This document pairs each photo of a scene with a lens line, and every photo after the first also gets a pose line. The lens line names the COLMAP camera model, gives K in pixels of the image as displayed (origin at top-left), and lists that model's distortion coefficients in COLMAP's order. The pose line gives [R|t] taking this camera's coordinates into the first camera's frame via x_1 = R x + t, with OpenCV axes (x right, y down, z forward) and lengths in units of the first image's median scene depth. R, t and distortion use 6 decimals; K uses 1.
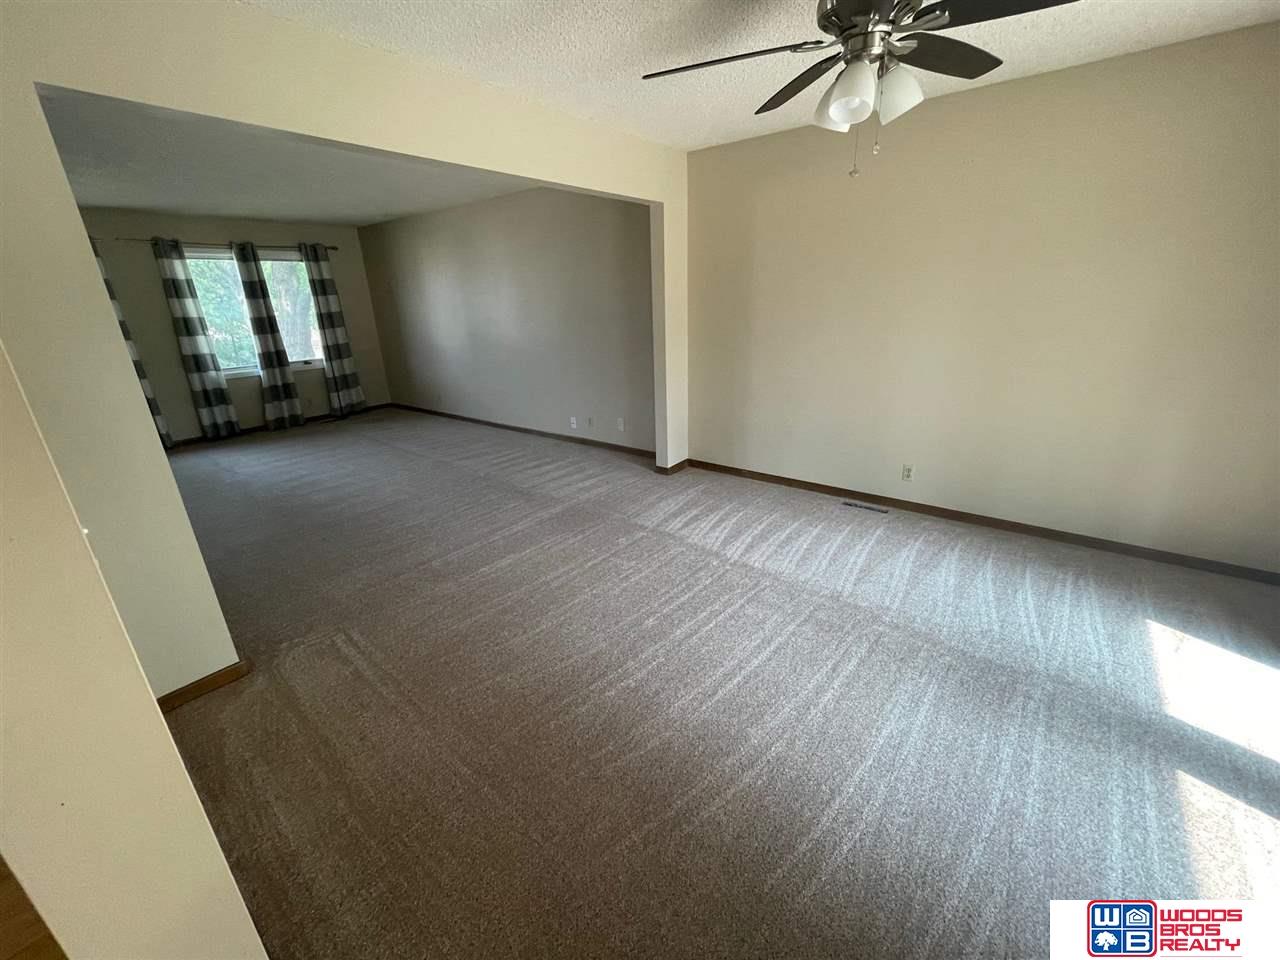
lens RADIAL K [[519.7, 0, 637.1], [0, 519.7, 483.9], [0, 0, 1]] dist [-0.001855, -0.000066]
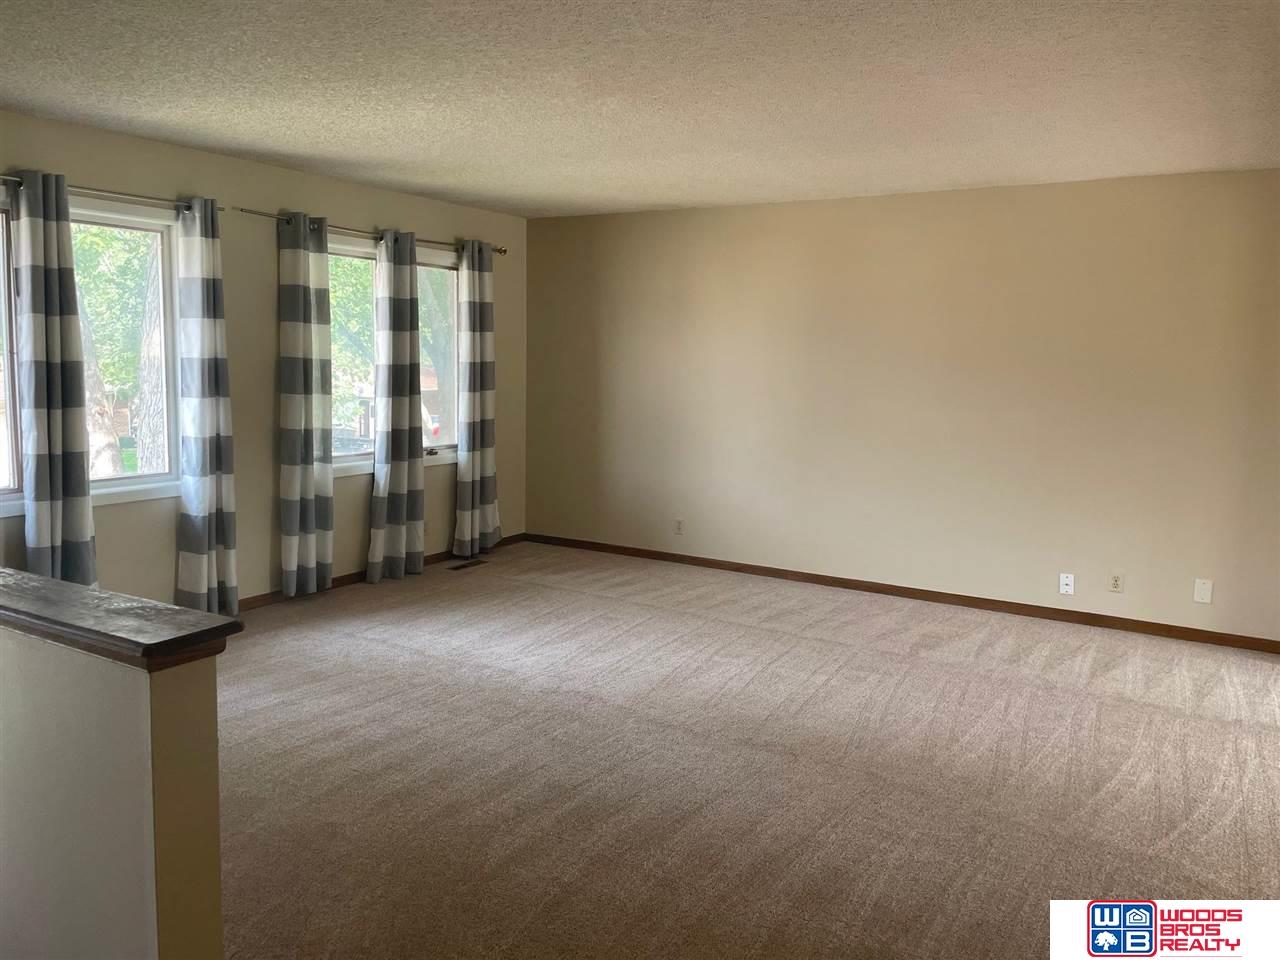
lens RADIAL K [[974.3, 0, 647.4], [0, 974.3, 473.0], [0, 0, 1]] dist [0.082822, -0.097665]
pose [[0.989955, 0.038092, 0.136155, -0.599150], [-0.007023, 0.975081, -0.221740, 0.000503], [-0.141209, 0.218556, 0.965553, 0.038799]]
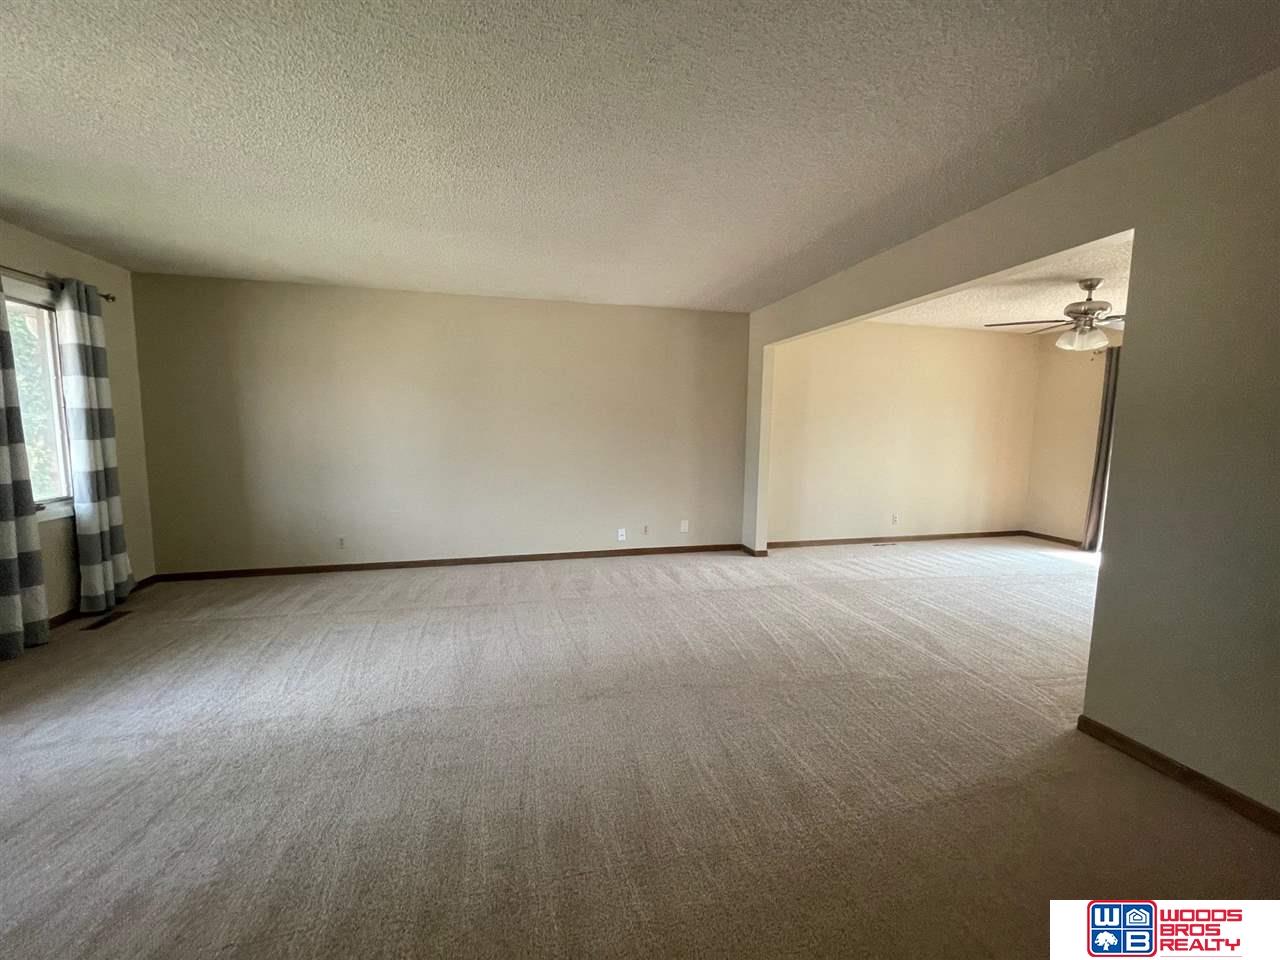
lens RADIAL K [[519.7, 0, 640.7], [0, 519.7, 482.6], [0, 0, 1]] dist [-0.001855, -0.000066]
pose [[0.599507, -0.046728, 0.799005, -0.735749], [0.244399, 0.961301, -0.127158, -0.068780], [-0.762142, 0.271508, 0.587727, 0.332843]]
